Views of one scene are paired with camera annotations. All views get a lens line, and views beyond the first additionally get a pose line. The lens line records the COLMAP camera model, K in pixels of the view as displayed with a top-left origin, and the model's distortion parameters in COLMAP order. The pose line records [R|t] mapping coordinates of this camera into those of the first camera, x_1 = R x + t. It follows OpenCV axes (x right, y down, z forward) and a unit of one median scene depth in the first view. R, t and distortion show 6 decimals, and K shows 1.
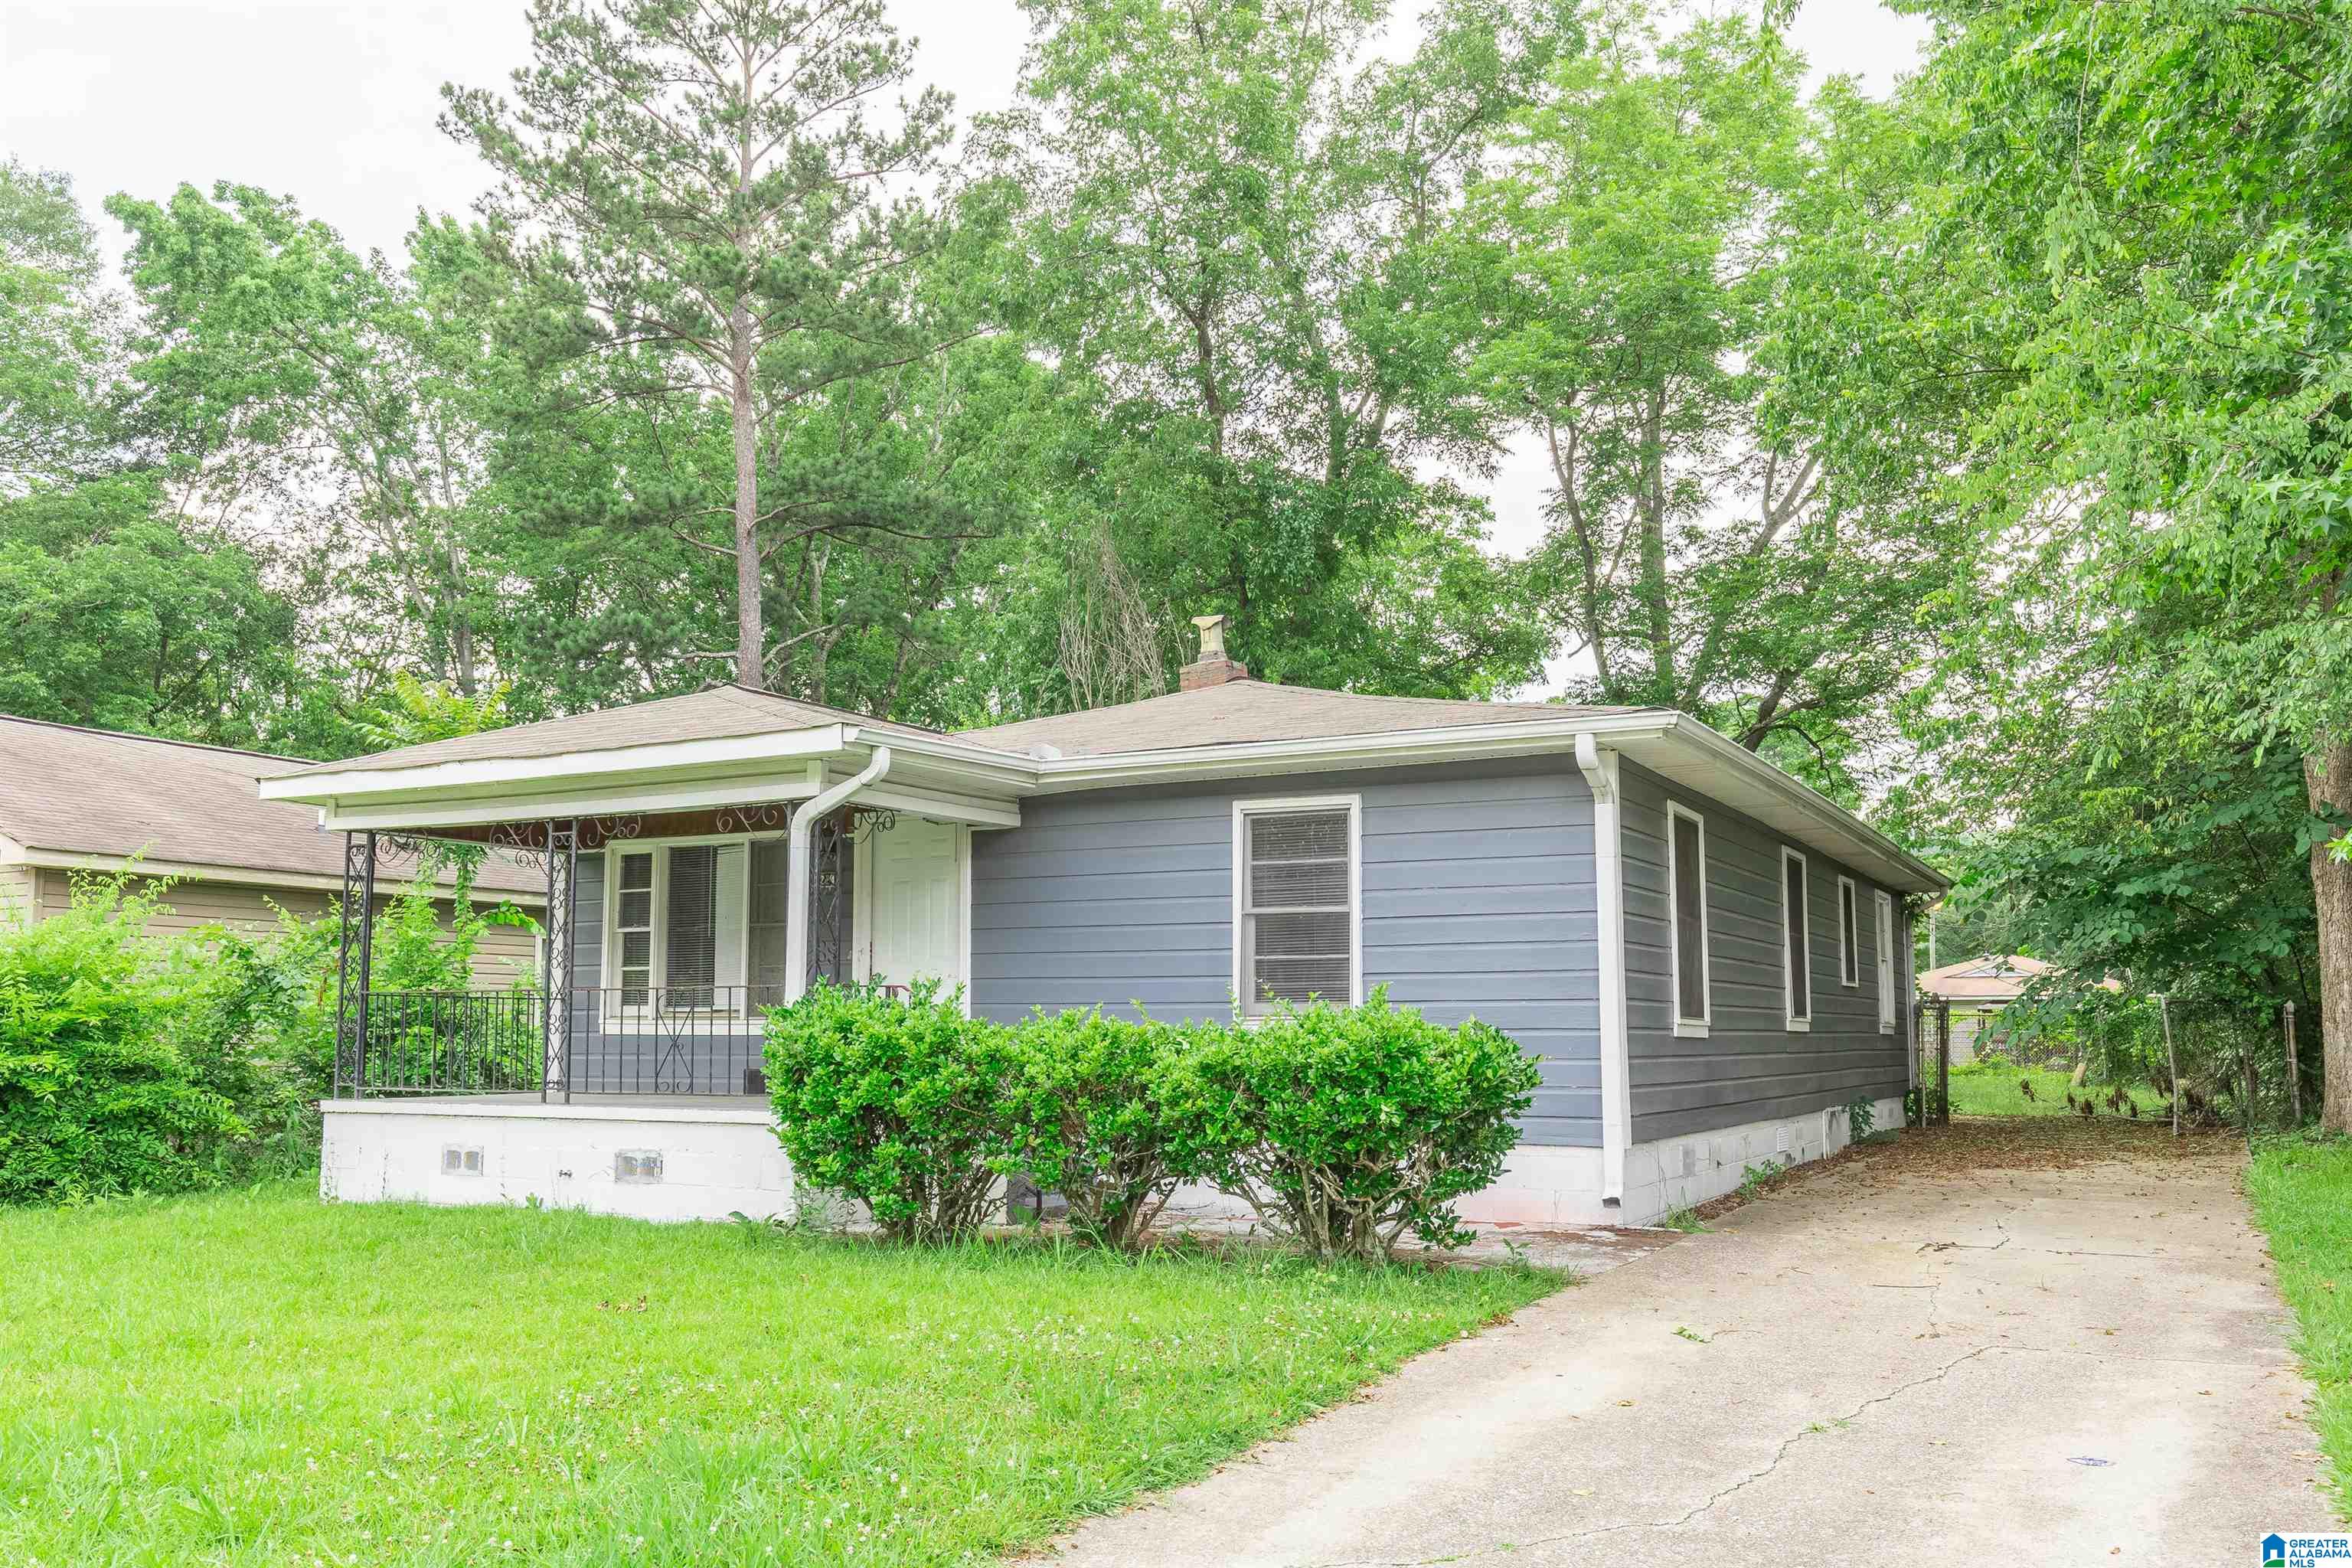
lens RADIAL K [[1950.4, 0, 1158.3], [0, 1950.4, 807.1], [0, 0, 1]] dist [-0.014066, 0.016598]
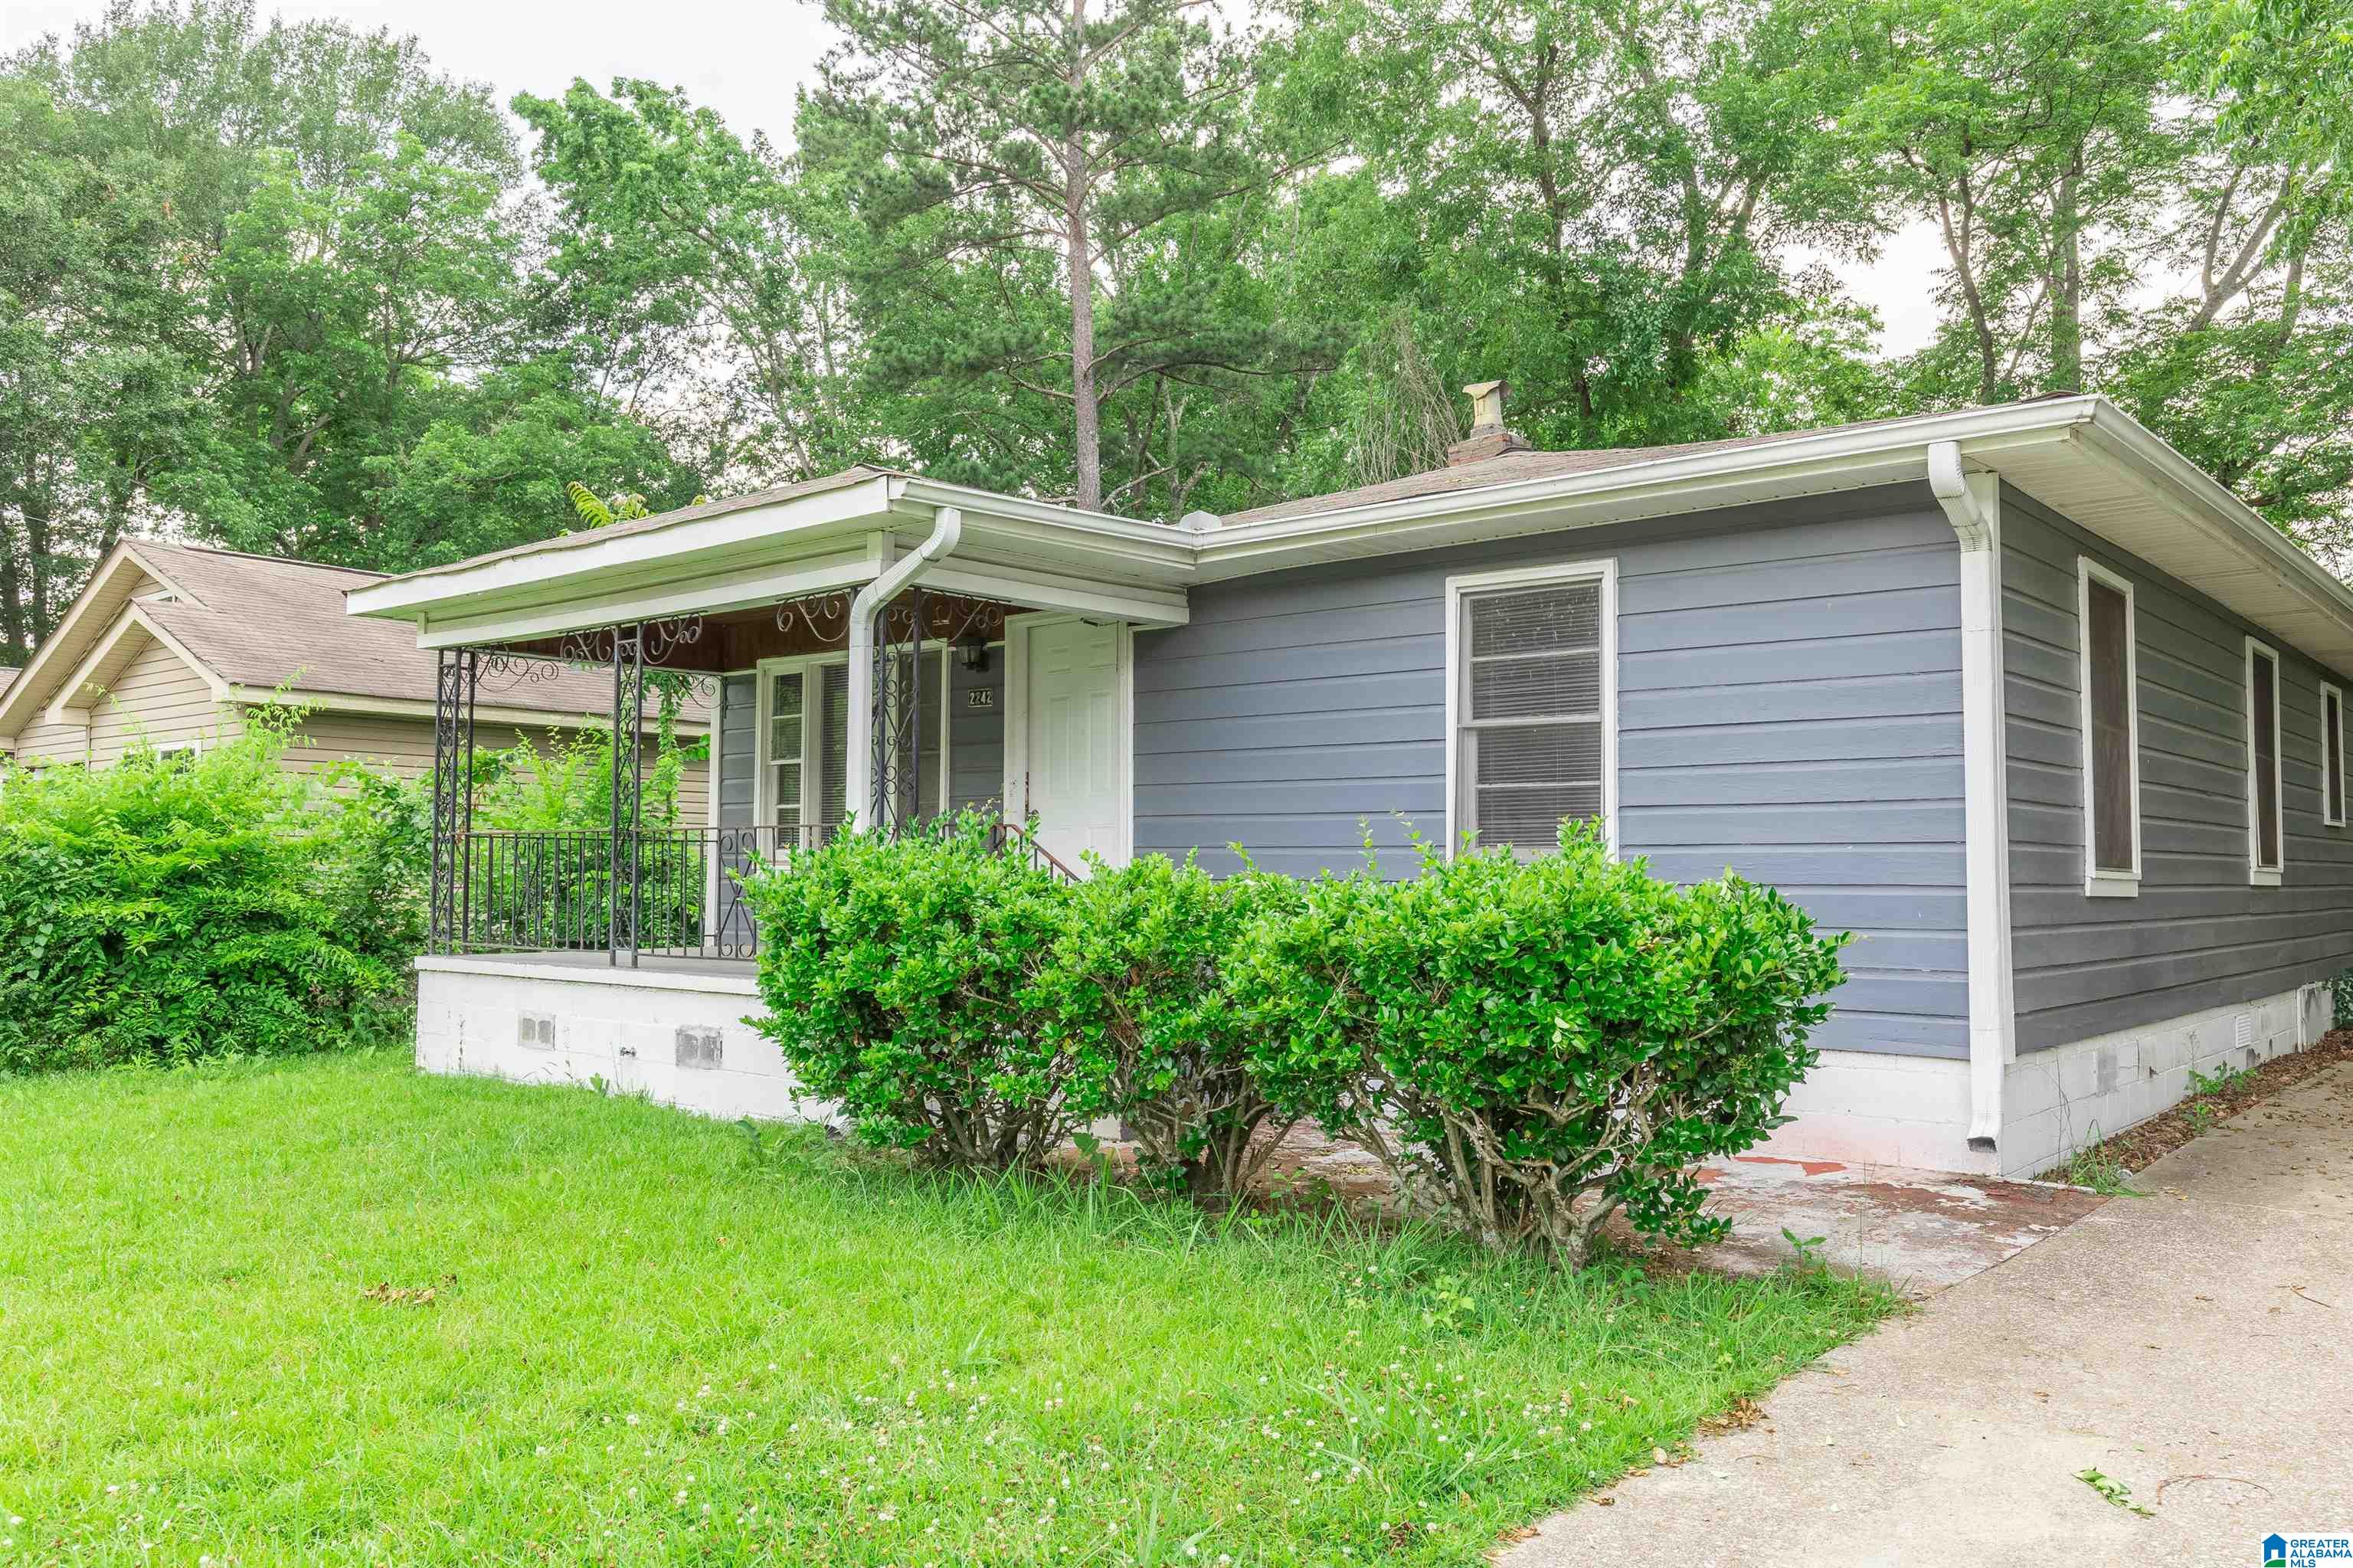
lens RADIAL K [[1815.5, 0, 1168.0], [0, 1815.5, 768.9], [0, 0, 1]] dist [-0.007180, 0.006458]
pose [[0.977620, -0.007722, -0.210239, 0.066201], [0.019937, 0.998229, 0.056046, 0.024237], [0.209434, -0.058983, 0.976042, 0.247273]]
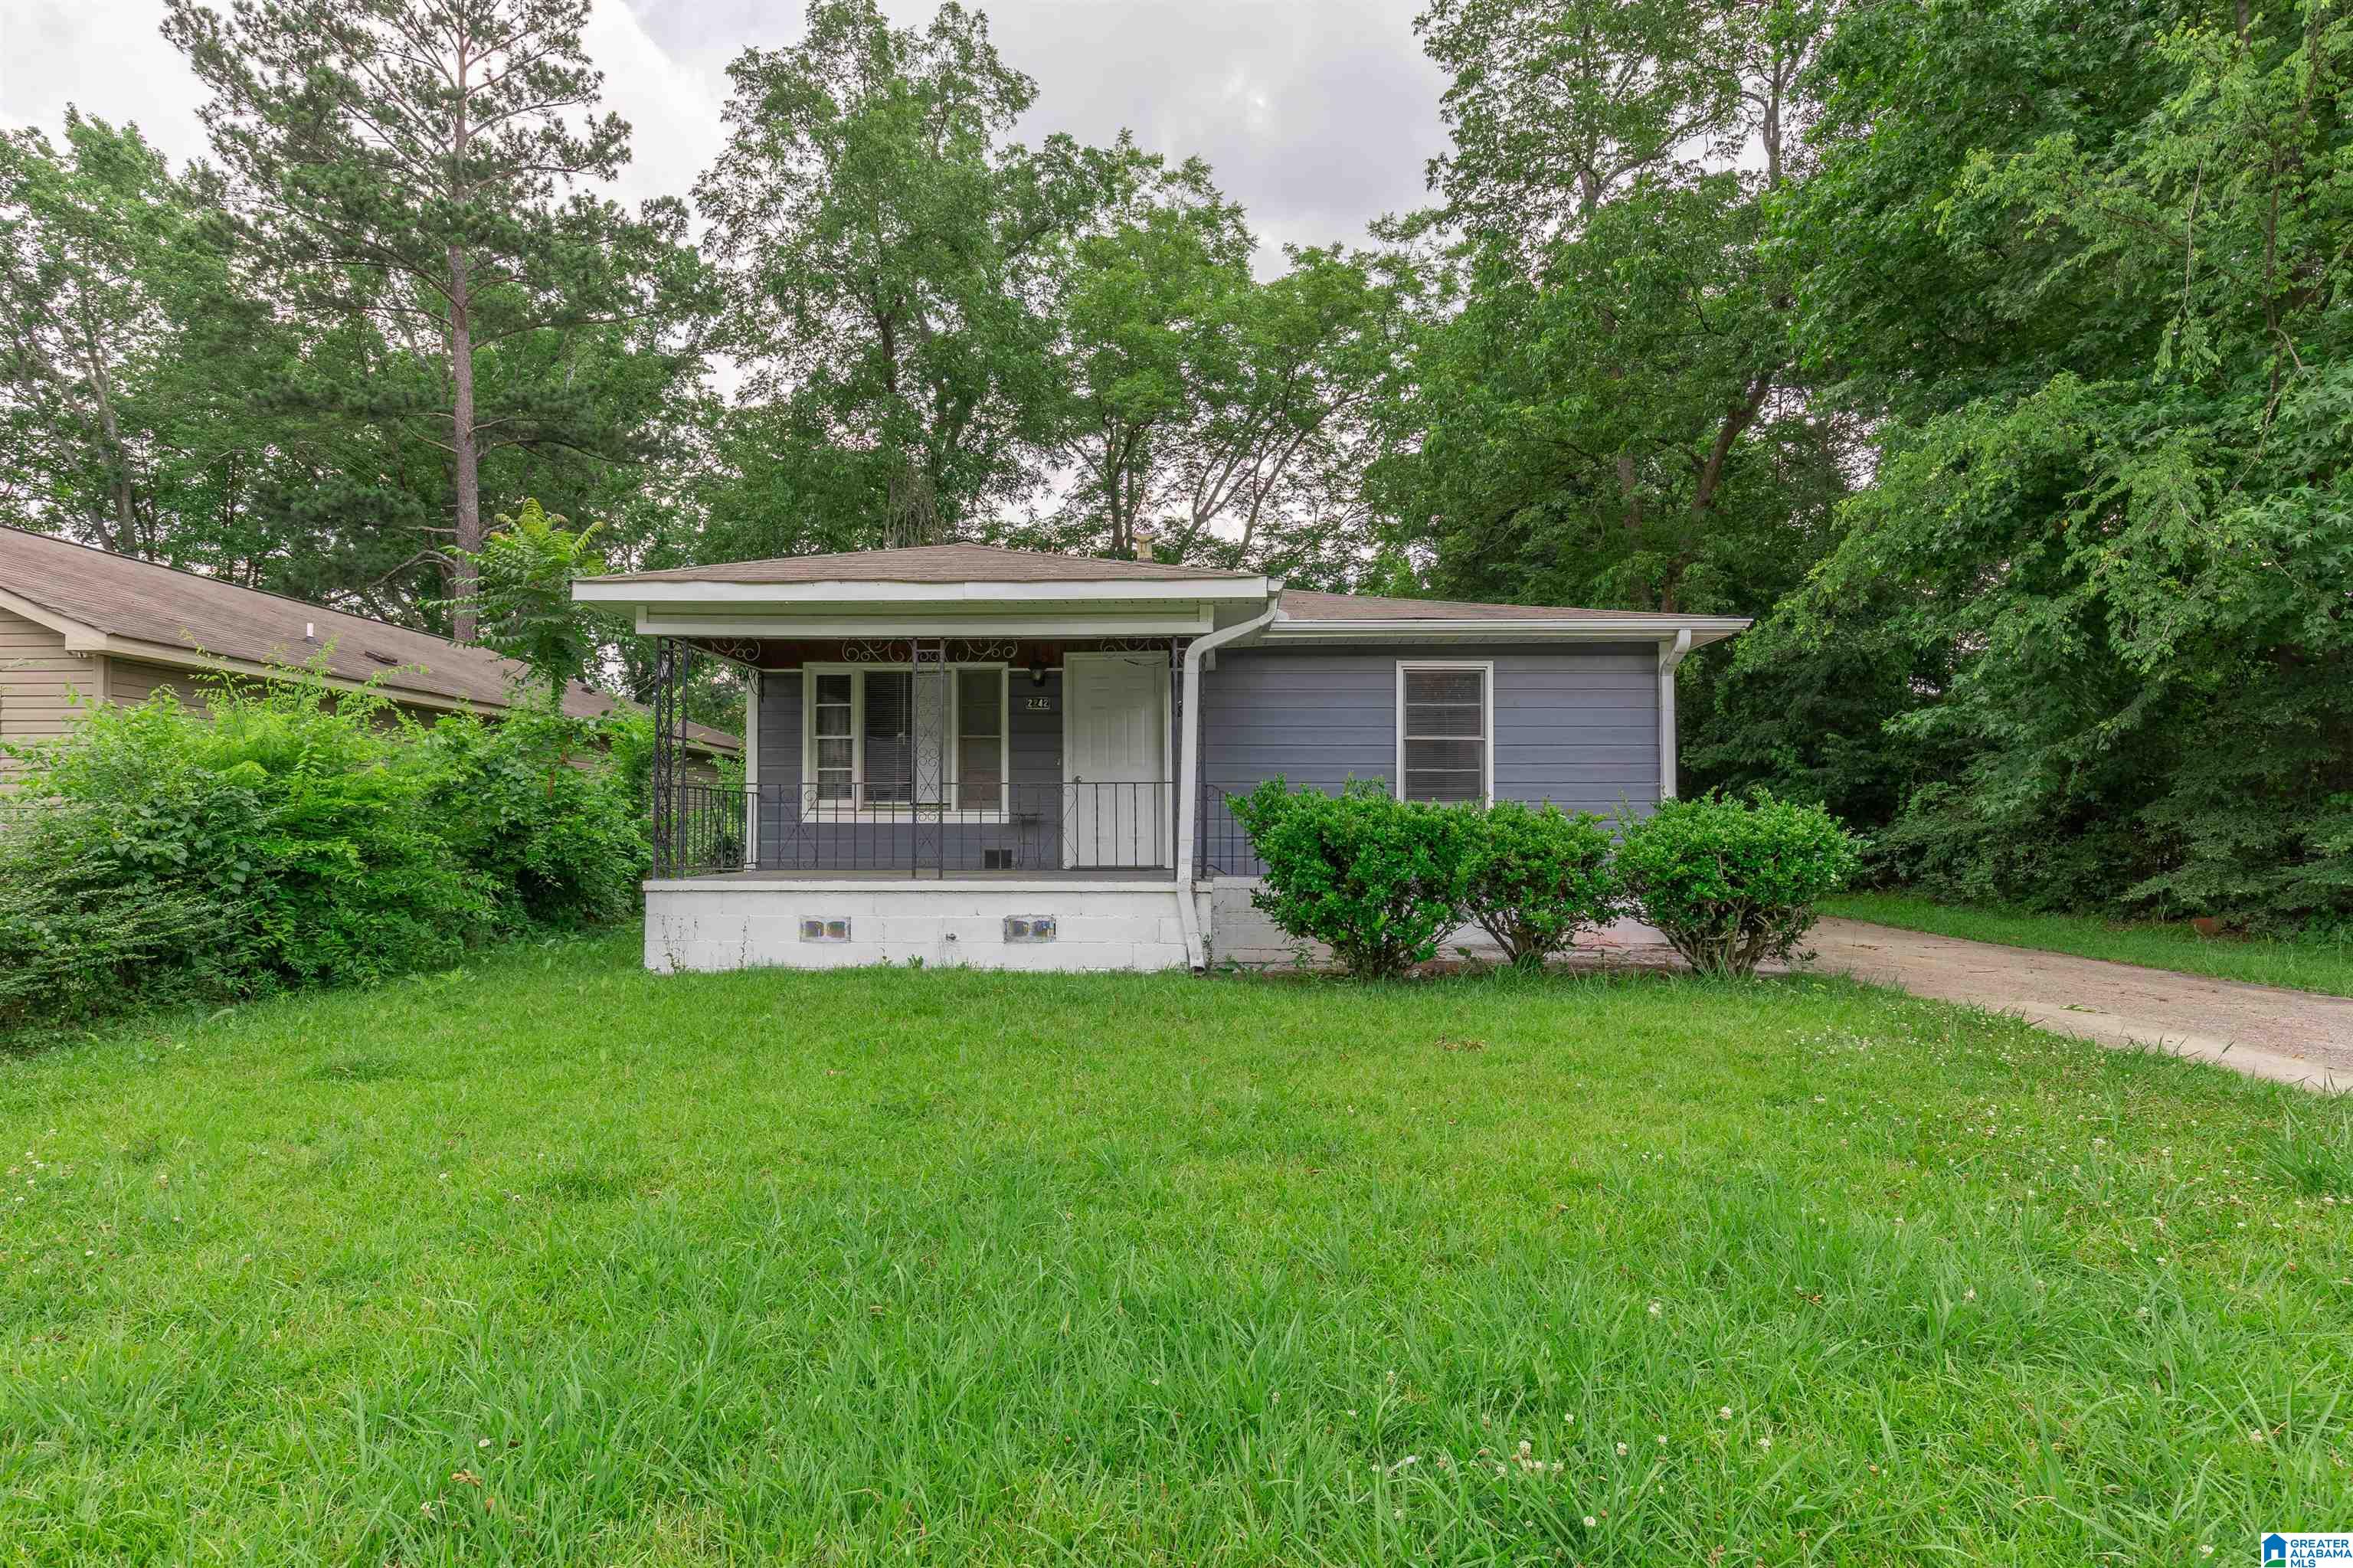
lens RADIAL K [[1192.9, 0, 1160.3], [0, 1192.9, 780.7], [0, 0, 1]] dist [-0.007213, 0.001855]
pose [[0.891755, 0.019177, 0.452112, -0.422804], [-0.052376, 0.996761, 0.061027, 0.033812], [-0.449477, -0.078101, 0.889871, 0.244606]]
